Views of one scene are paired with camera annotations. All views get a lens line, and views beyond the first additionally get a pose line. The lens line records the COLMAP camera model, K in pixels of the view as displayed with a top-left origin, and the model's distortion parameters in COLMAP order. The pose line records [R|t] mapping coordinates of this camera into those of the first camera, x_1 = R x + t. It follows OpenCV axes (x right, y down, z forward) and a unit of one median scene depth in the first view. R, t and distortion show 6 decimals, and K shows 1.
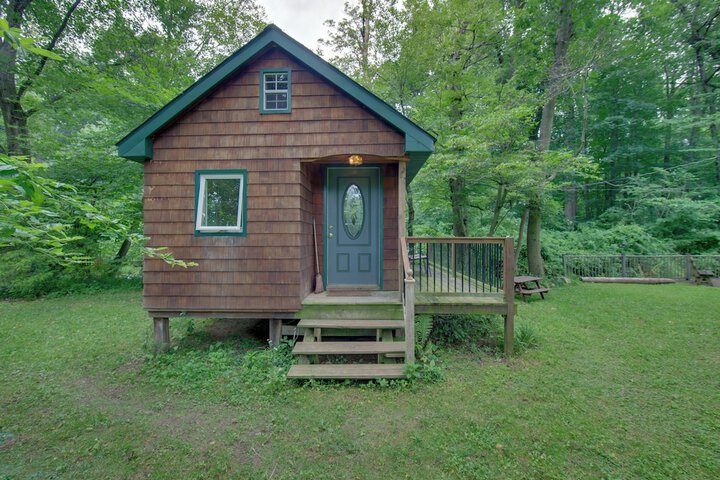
lens RADIAL K [[295.3, 0, 358.3], [0, 295.3, 240.0], [0, 0, 1]] dist [-0.002230, -0.000100]
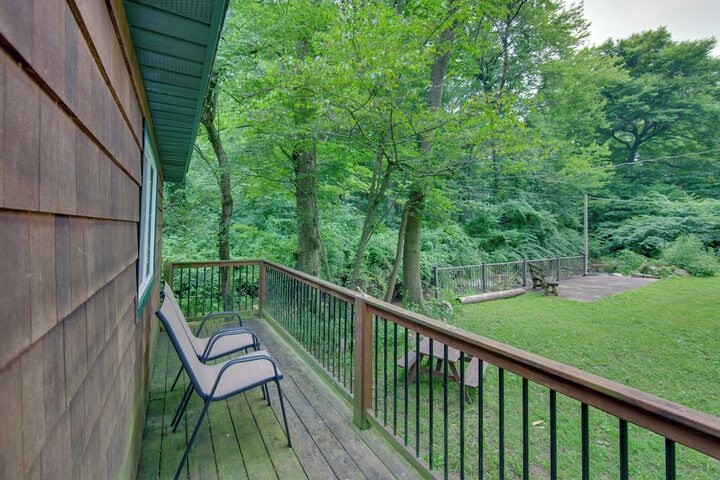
lens RADIAL K [[295.3, 0, 358.1], [0, 295.3, 224.6], [0, 0, 1]] dist [-0.002230, -0.000100]
pose [[0.823509, 0.010376, 0.567208, 0.067796], [-0.006861, 0.999942, -0.008331, -0.049113], [-0.567261, 0.002969, 0.823533, 0.399147]]
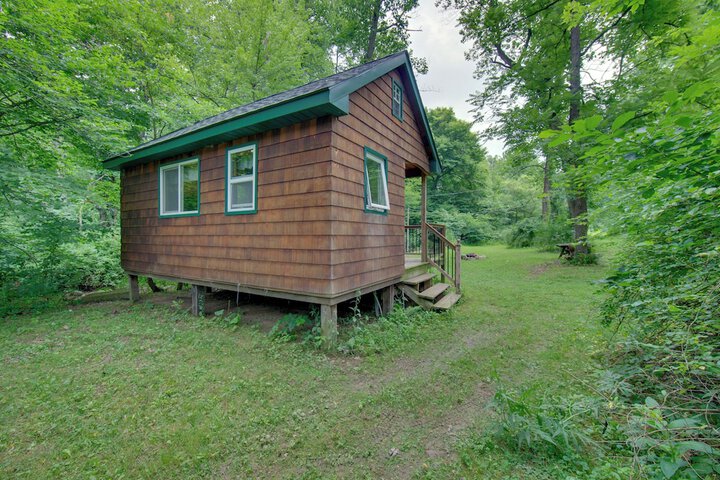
lens RADIAL K [[295.3, 0, 360.2], [0, 295.3, 238.7], [0, 0, 1]] dist [-0.002230, -0.000100]
pose [[0.482238, 0.001264, 0.876039, -0.444688], [-0.007523, 0.999968, 0.002698, 0.022856], [-0.876008, -0.007891, 0.482232, 0.165731]]
